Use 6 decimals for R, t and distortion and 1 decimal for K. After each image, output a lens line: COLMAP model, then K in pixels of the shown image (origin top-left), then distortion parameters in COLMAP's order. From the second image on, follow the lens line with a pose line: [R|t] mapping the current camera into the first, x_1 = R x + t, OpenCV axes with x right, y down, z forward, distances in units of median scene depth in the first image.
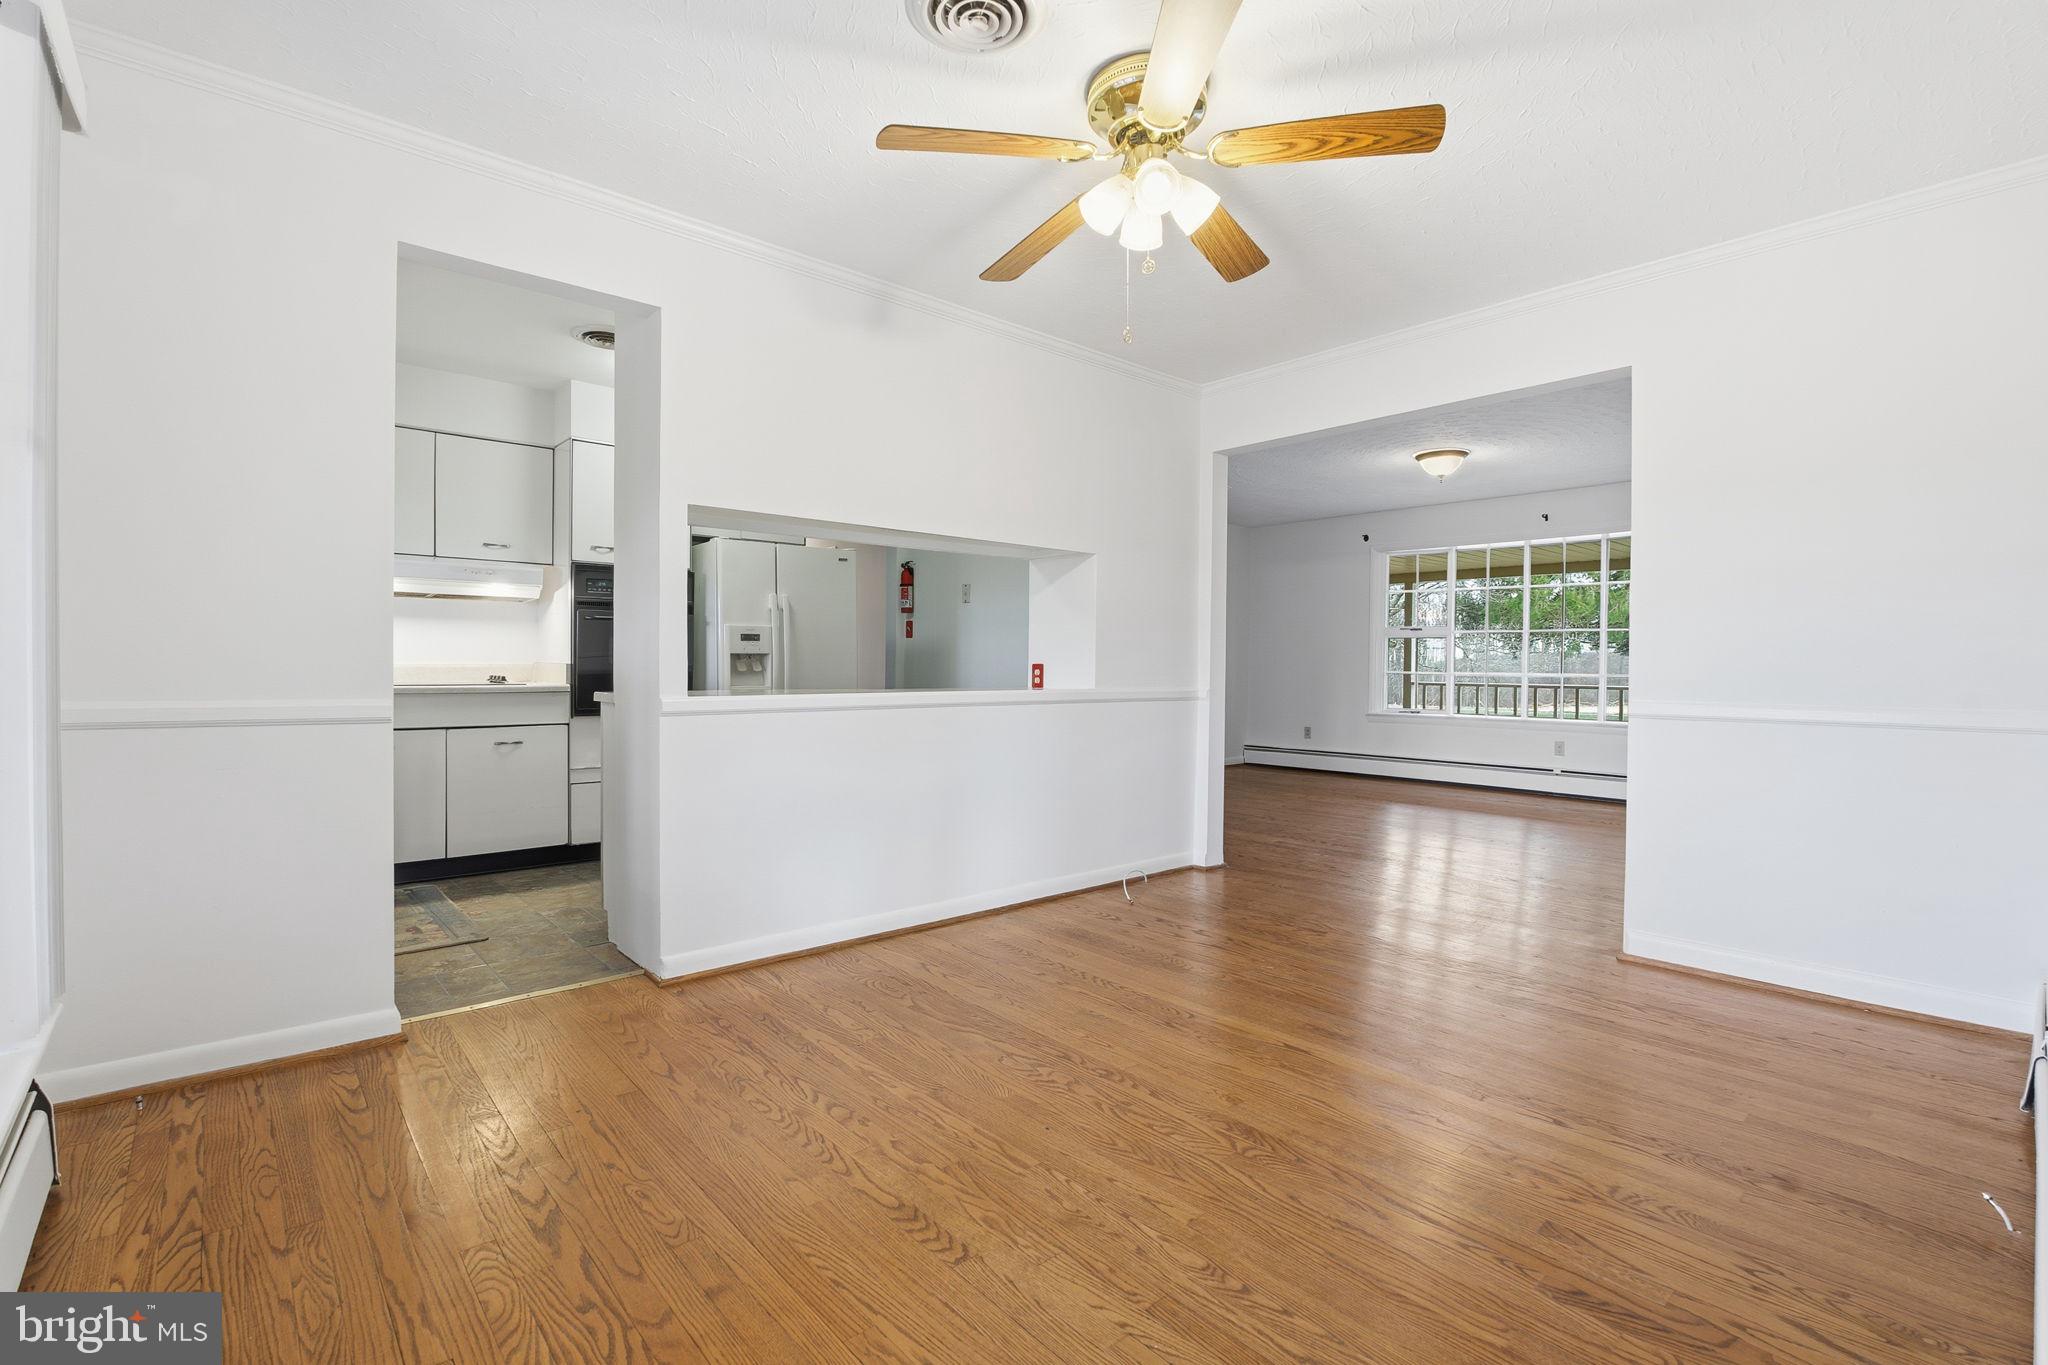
lens RADIAL K [[935.0, 0, 1015.2], [0, 935.0, 676.7], [0, 0, 1]] dist [-0.005139, 0.000182]
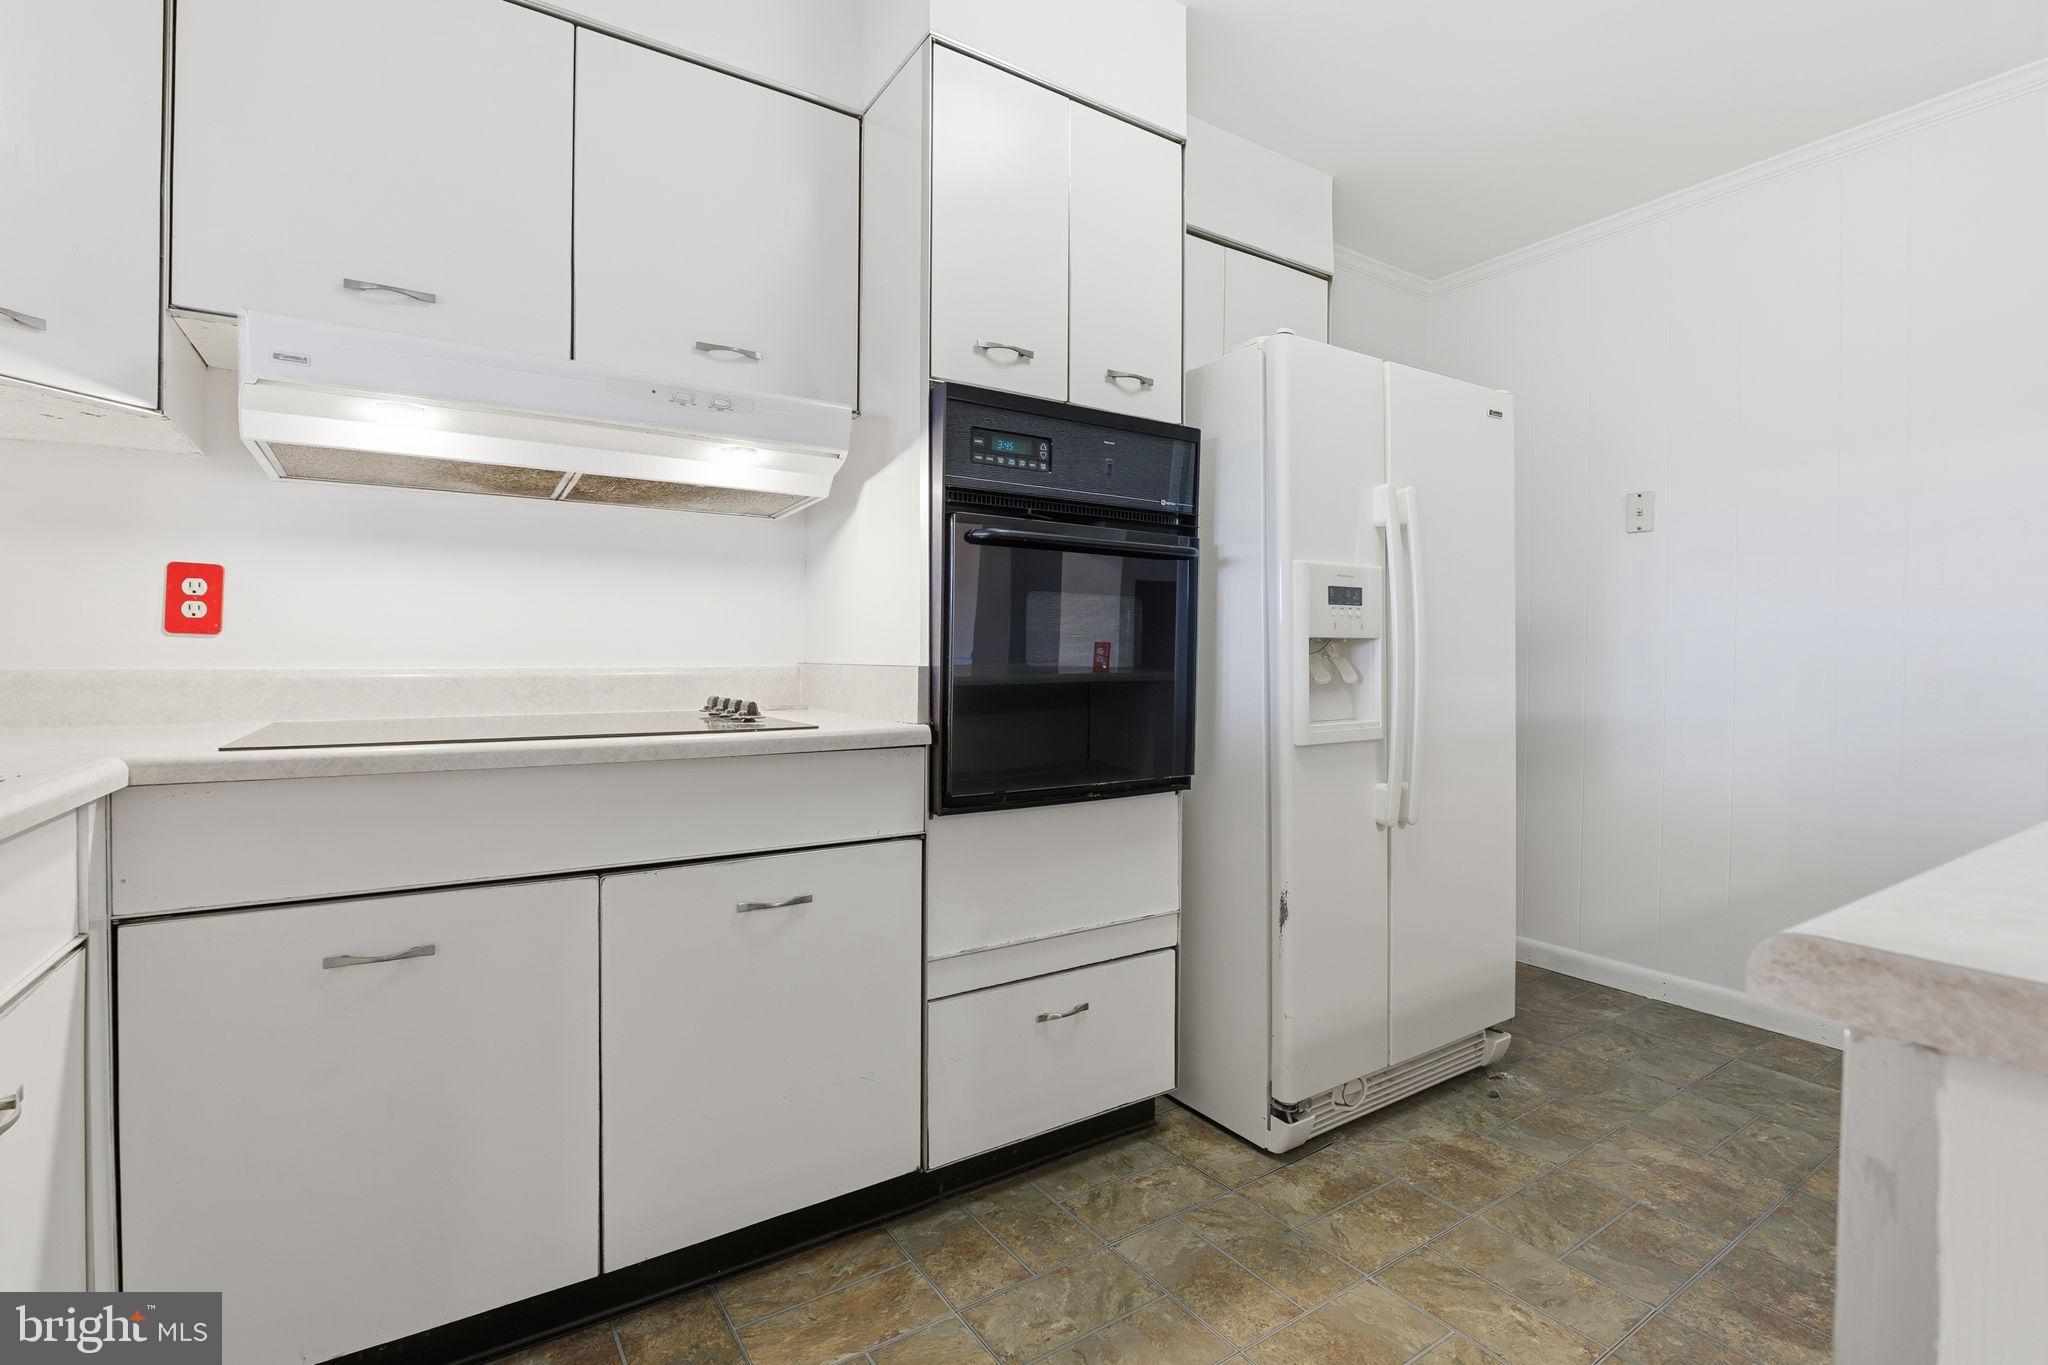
lens RADIAL K [[935.0, 0, 1029.7], [0, 935.0, 670.3], [0, 0, 1]] dist [-0.005139, 0.000182]
pose [[0.993632, -0.007007, -0.112458, -0.395378], [0.005782, 0.999920, -0.011212, -0.008380], [0.112528, 0.010490, 0.993593, 0.645686]]
